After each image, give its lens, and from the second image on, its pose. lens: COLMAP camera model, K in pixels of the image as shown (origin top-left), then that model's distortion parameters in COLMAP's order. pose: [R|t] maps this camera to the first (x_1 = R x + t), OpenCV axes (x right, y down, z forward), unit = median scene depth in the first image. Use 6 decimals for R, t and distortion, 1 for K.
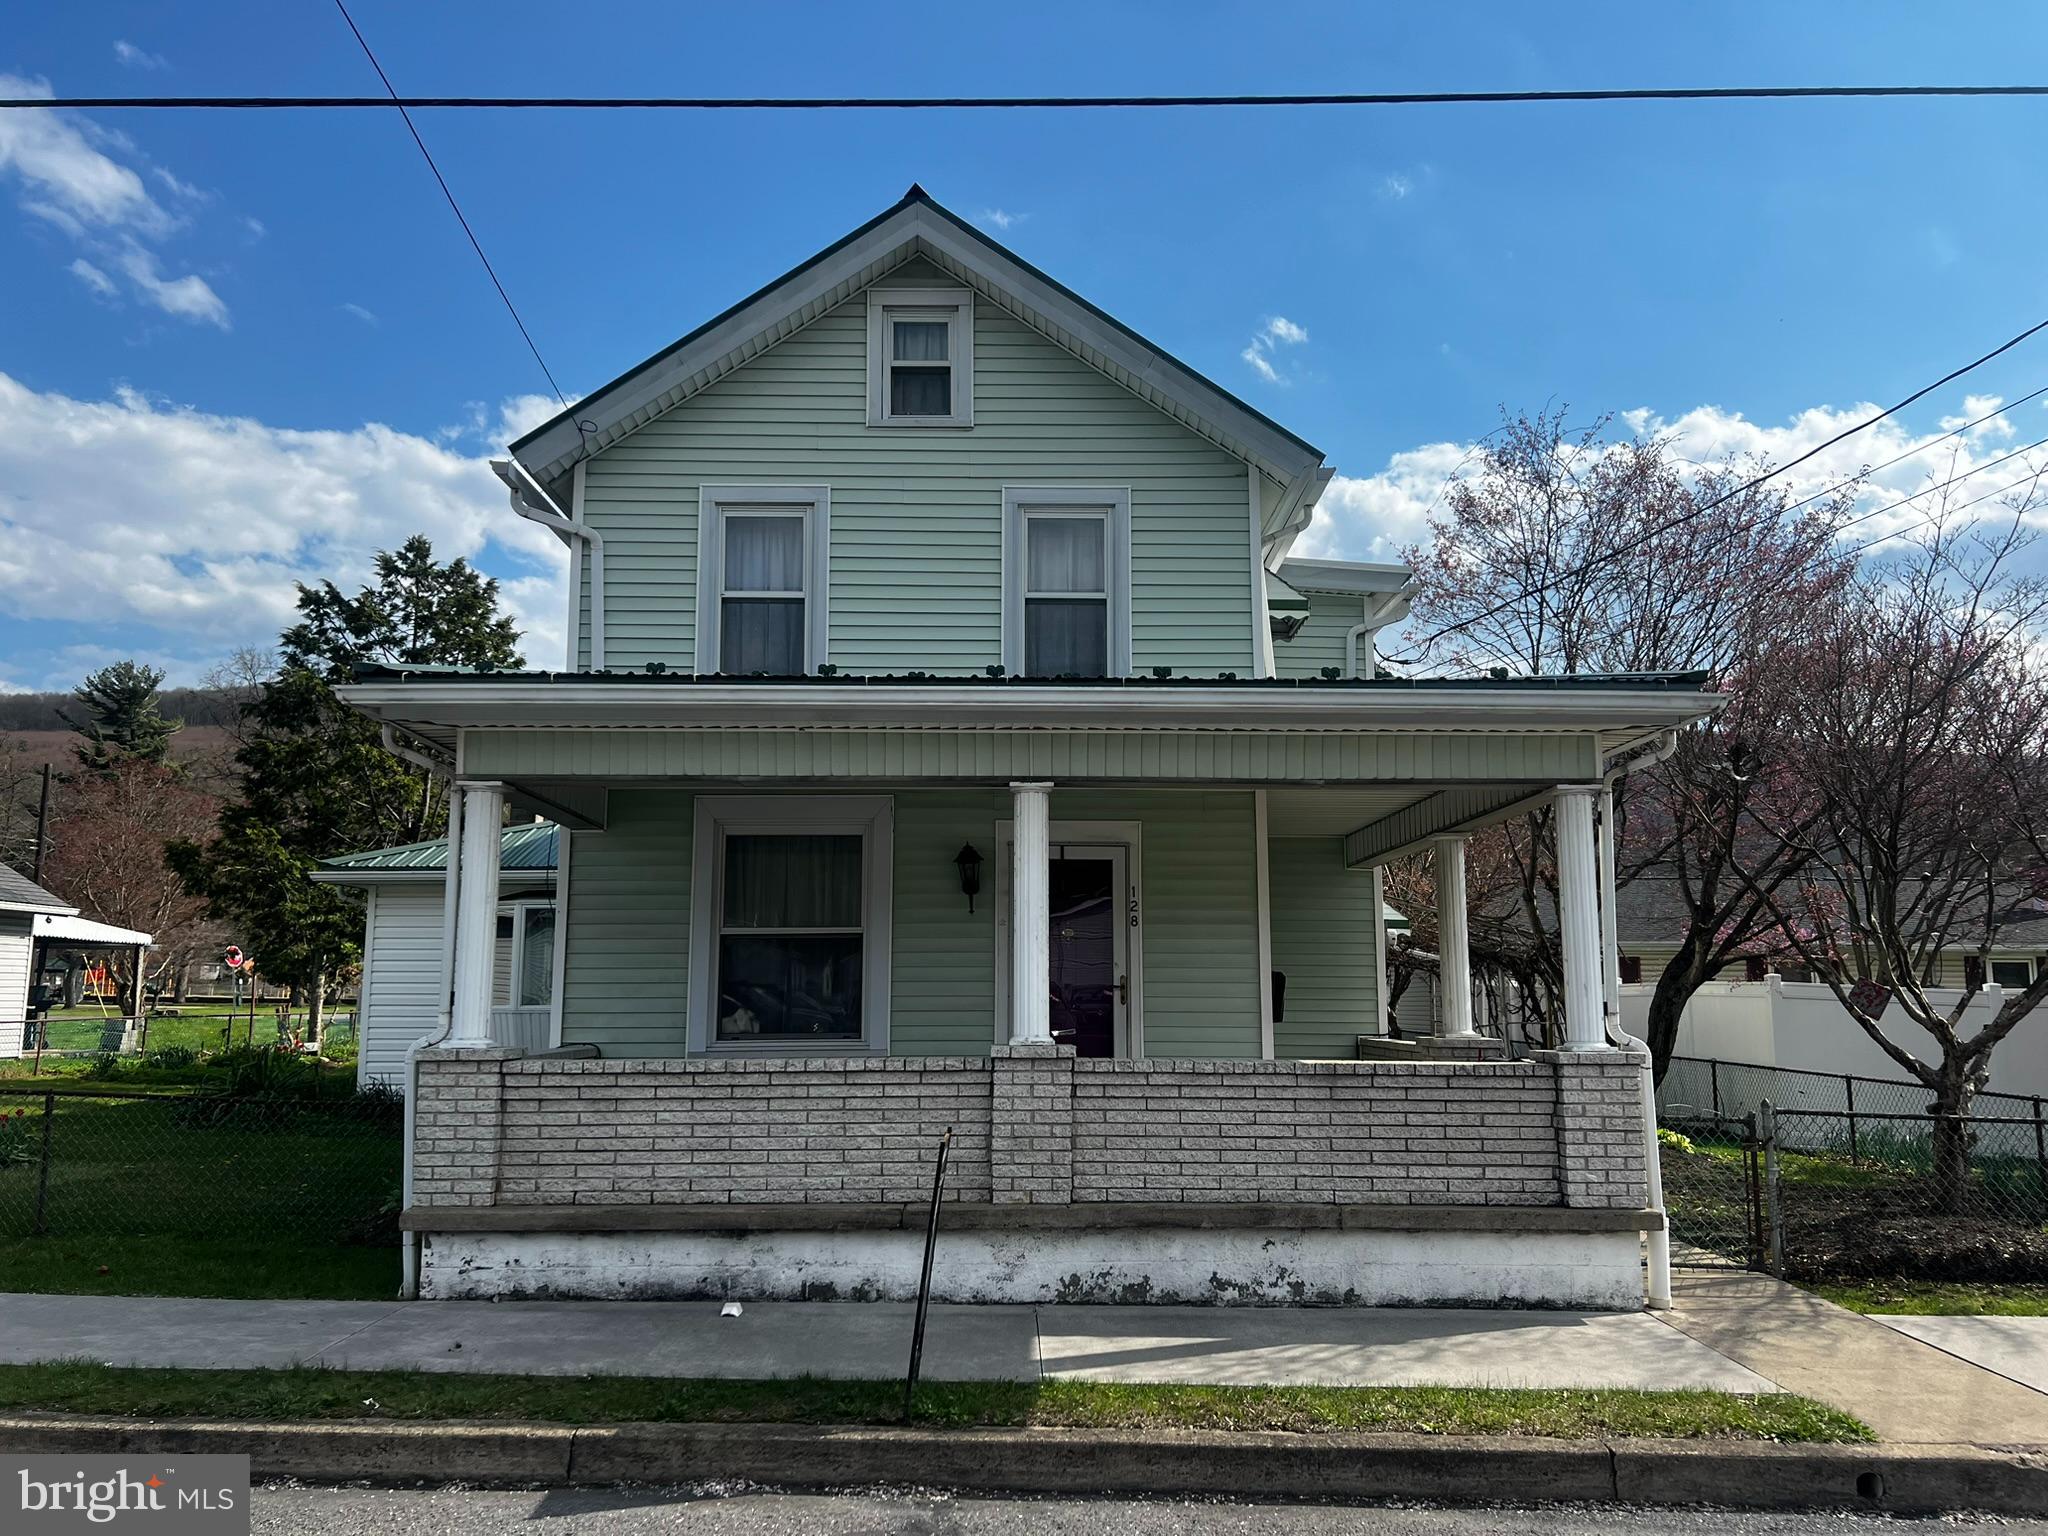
lens RADIAL K [[1532.2, 0, 1024.2], [0, 1532.2, 768.8], [0, 0, 1]] dist [0.058770, -0.069317]
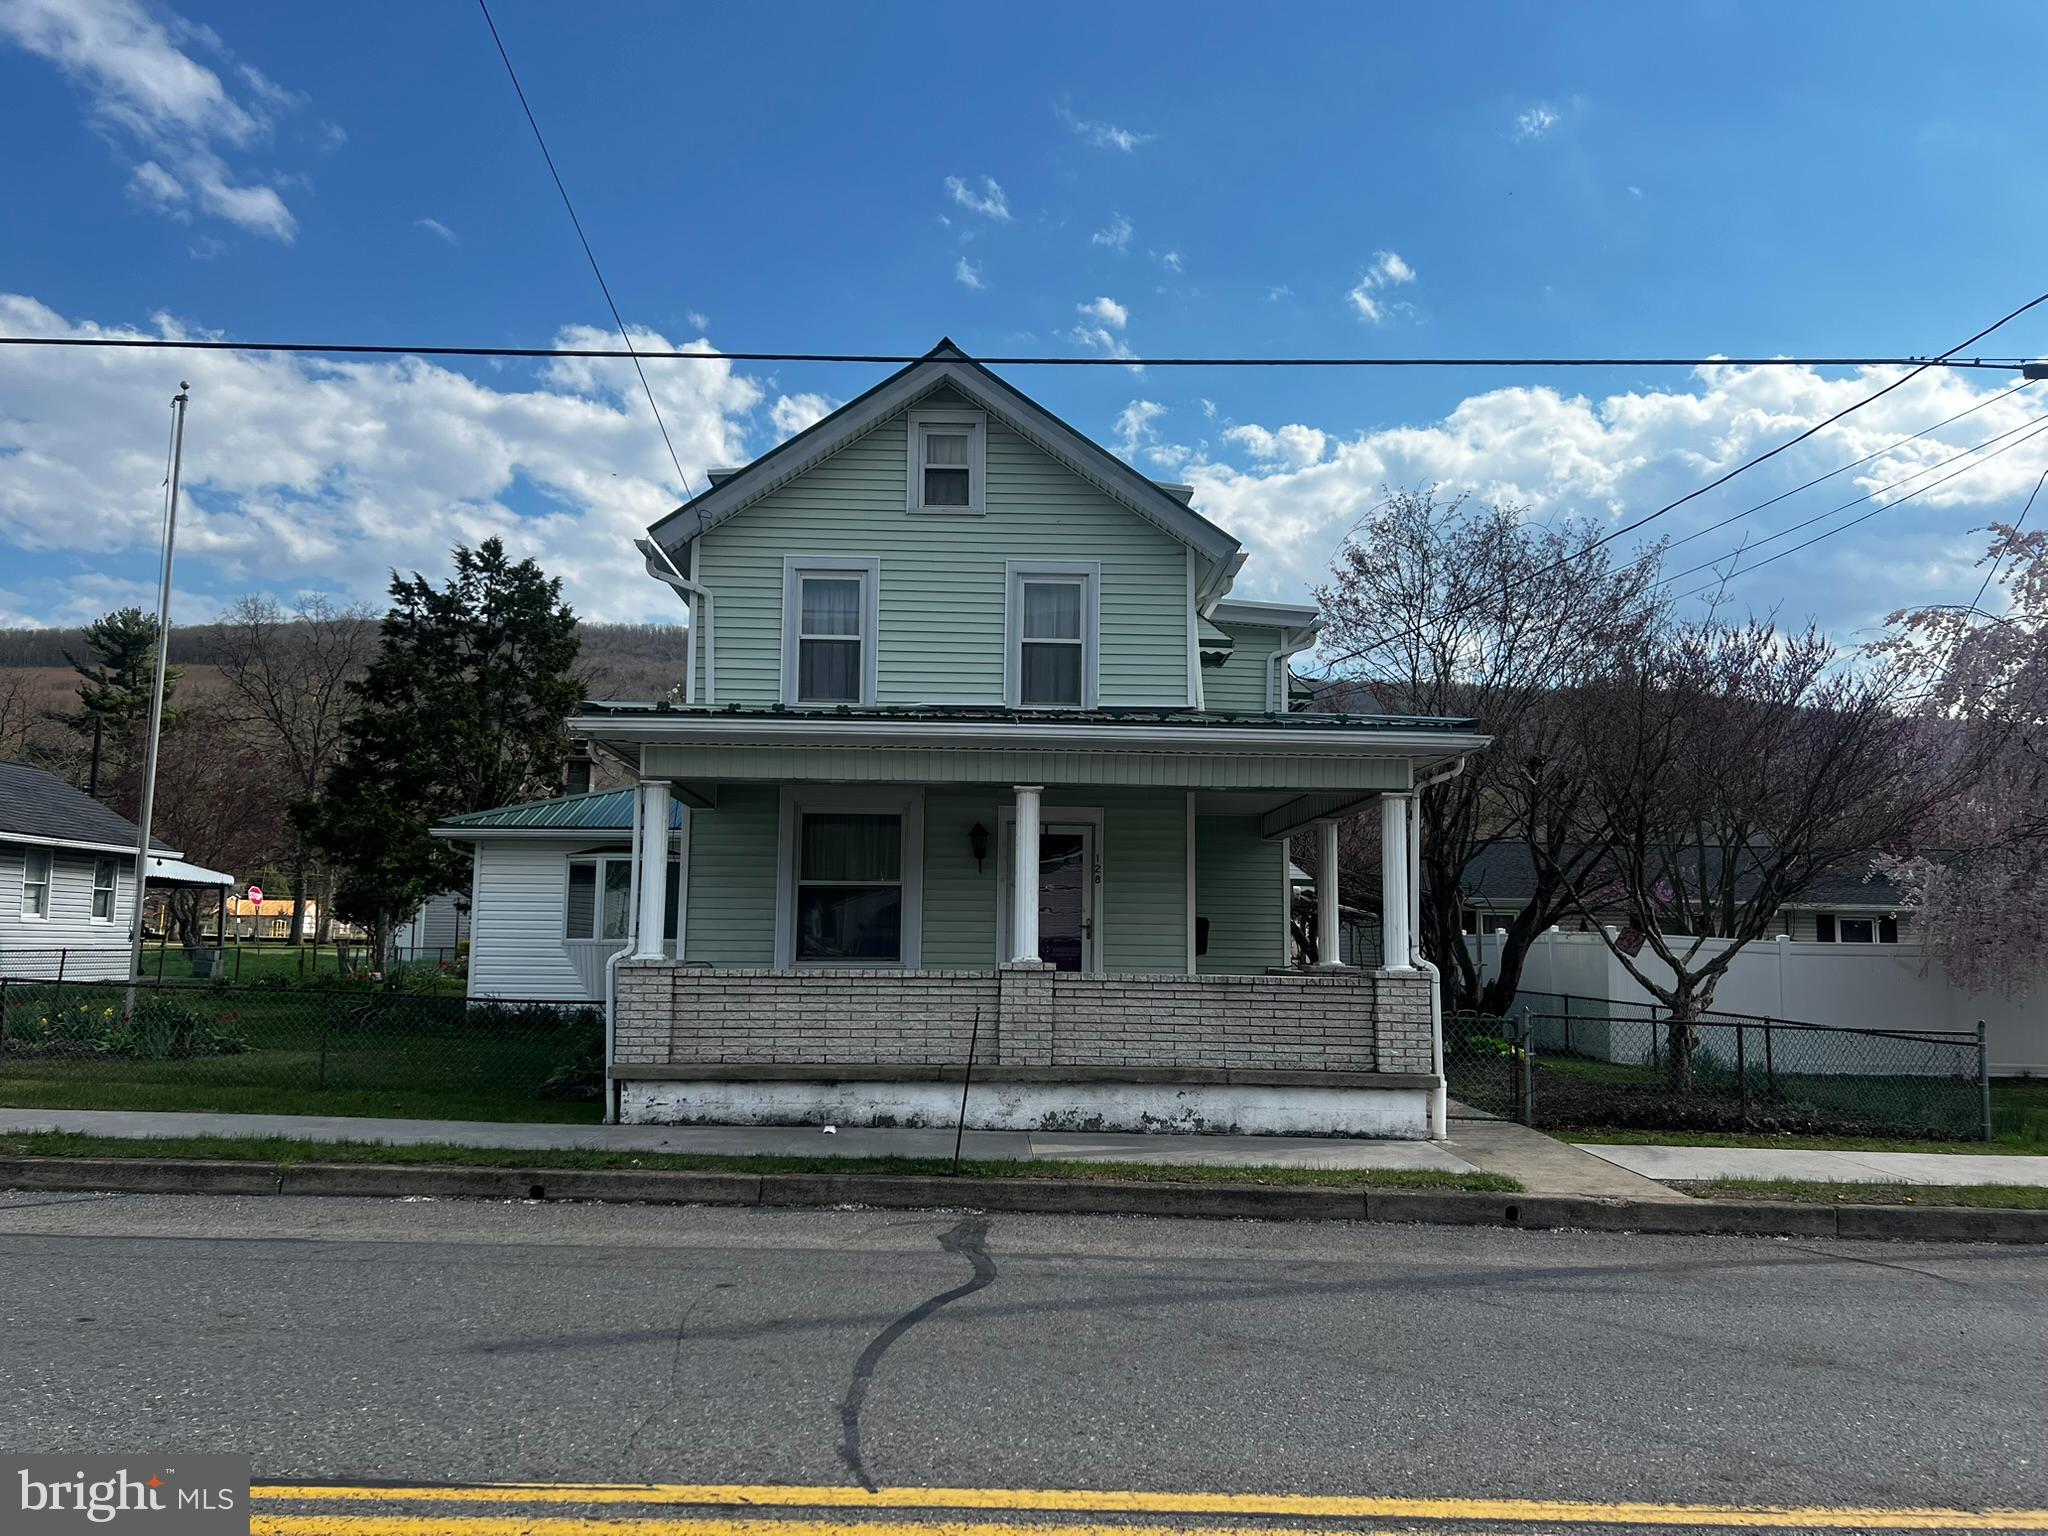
lens RADIAL K [[1532.2, 0, 1019.1], [0, 1532.2, 769.9], [0, 0, 1]] dist [0.058770, -0.069317]
pose [[0.999801, 0.013687, 0.014514, -0.021078], [-0.014160, 0.999354, 0.033029, -0.045339], [-0.014053, -0.033228, 0.999349, -0.389119]]
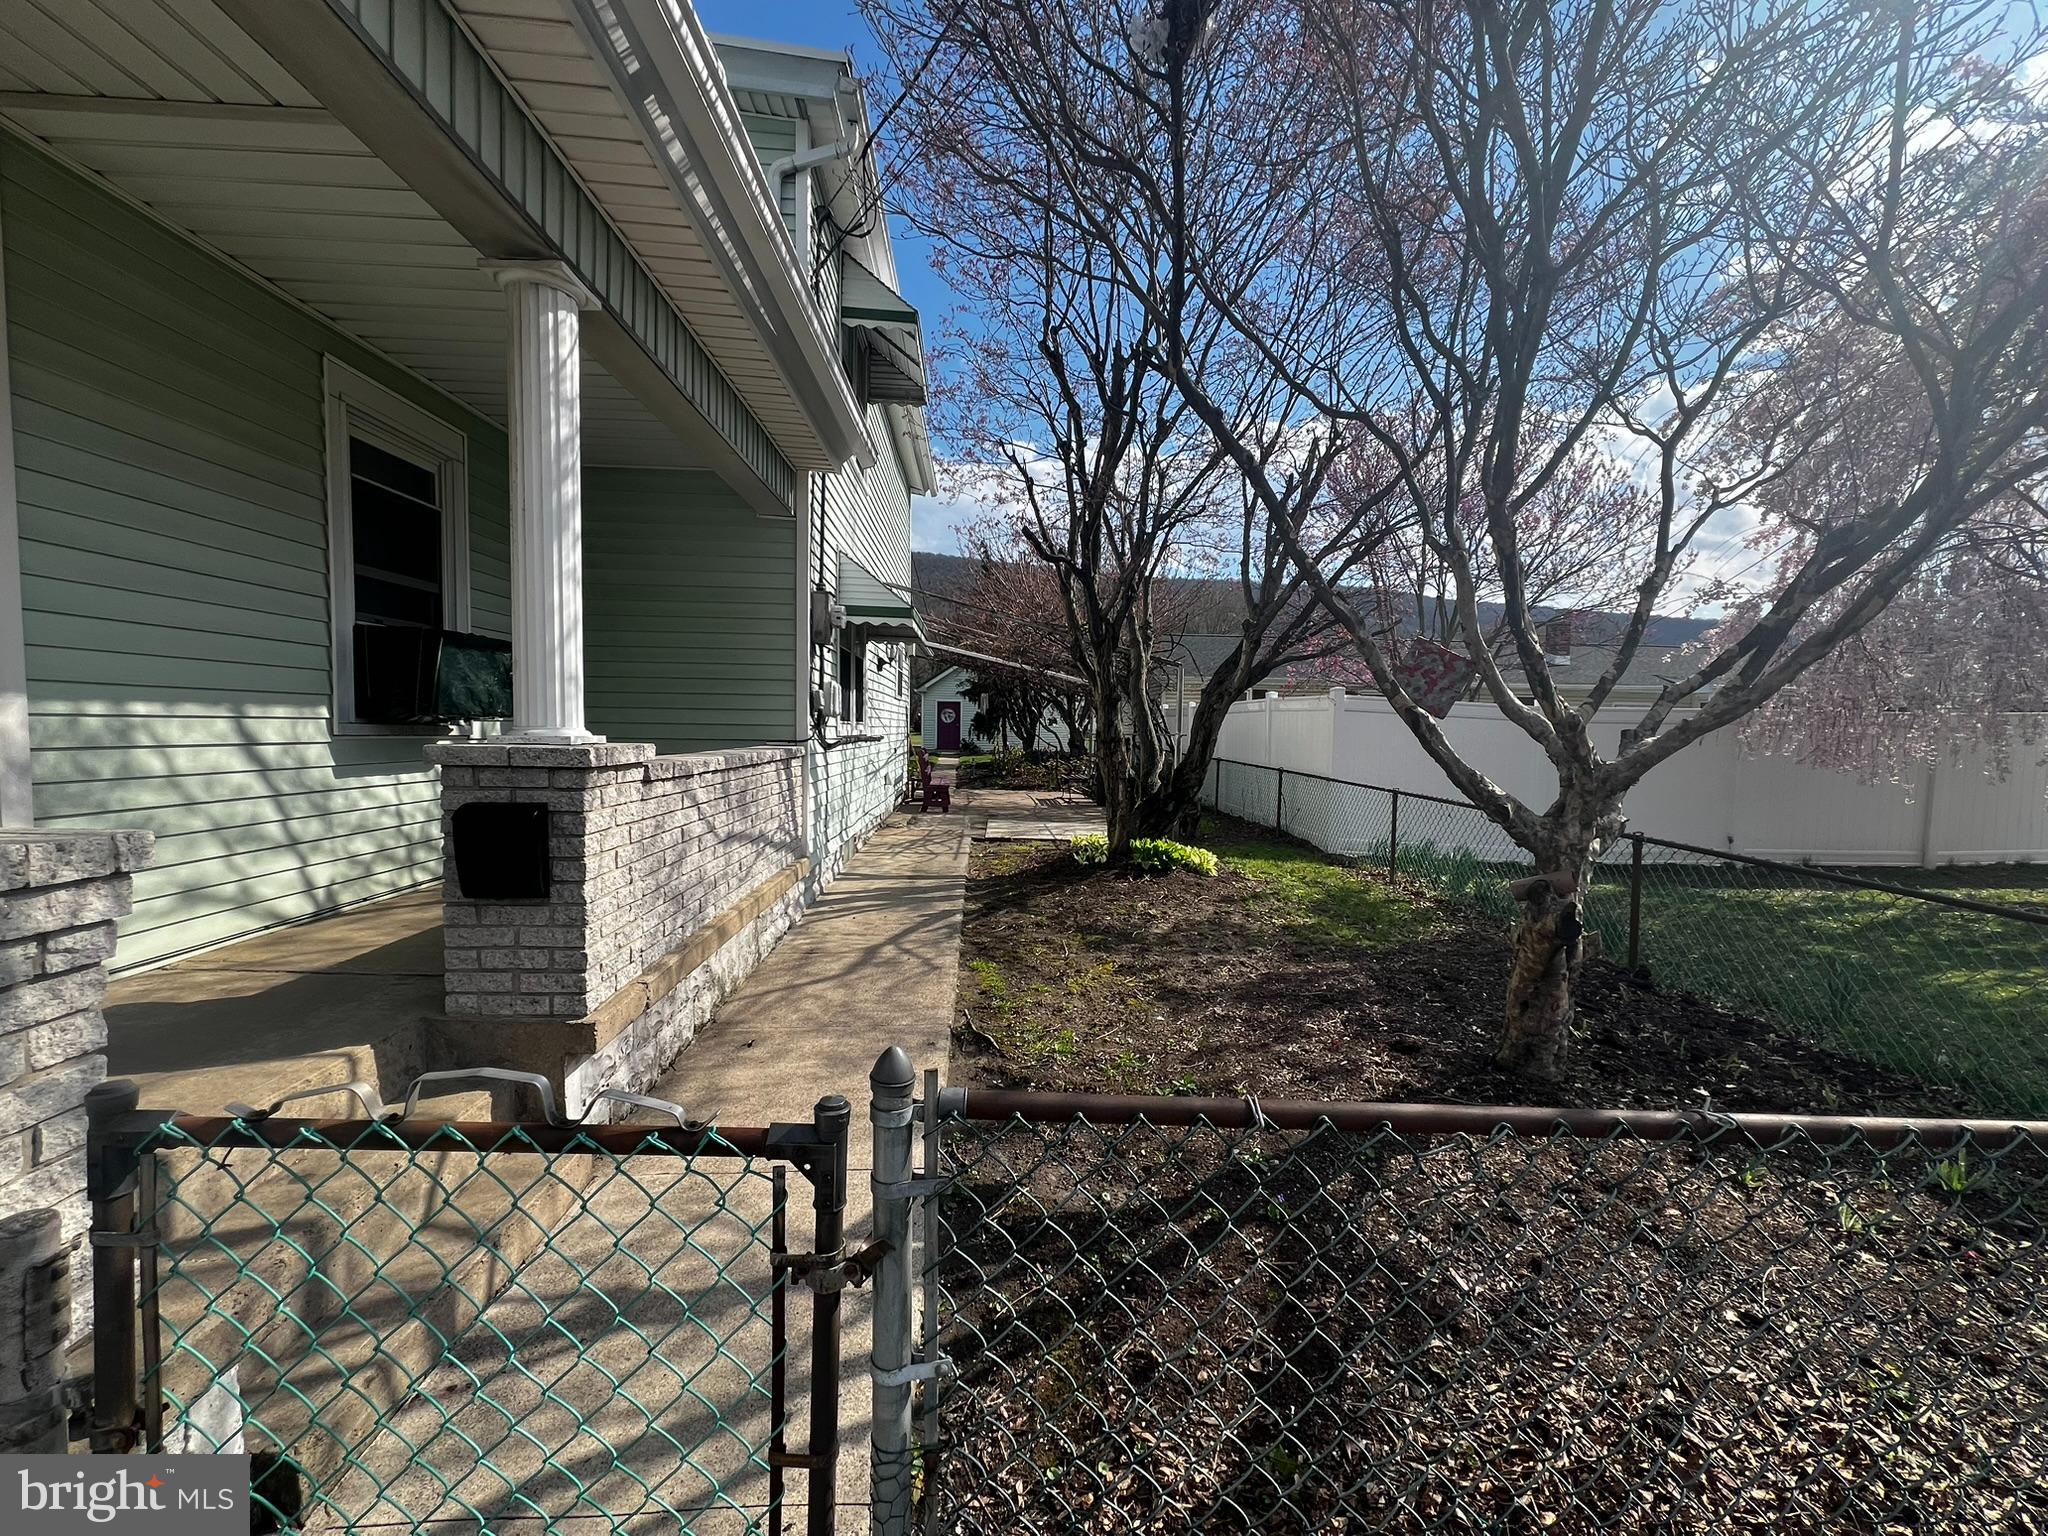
lens RADIAL K [[822.0, 0, 1028.6], [0, 822.0, 770.0], [0, 0, 1]] dist [0.001347, 0.000134]
pose [[0.998867, 0.013051, 0.045763, 0.428097], [-0.022094, 0.978916, 0.203063, 0.135106], [-0.042148, -0.203844, 0.978096, 0.784423]]
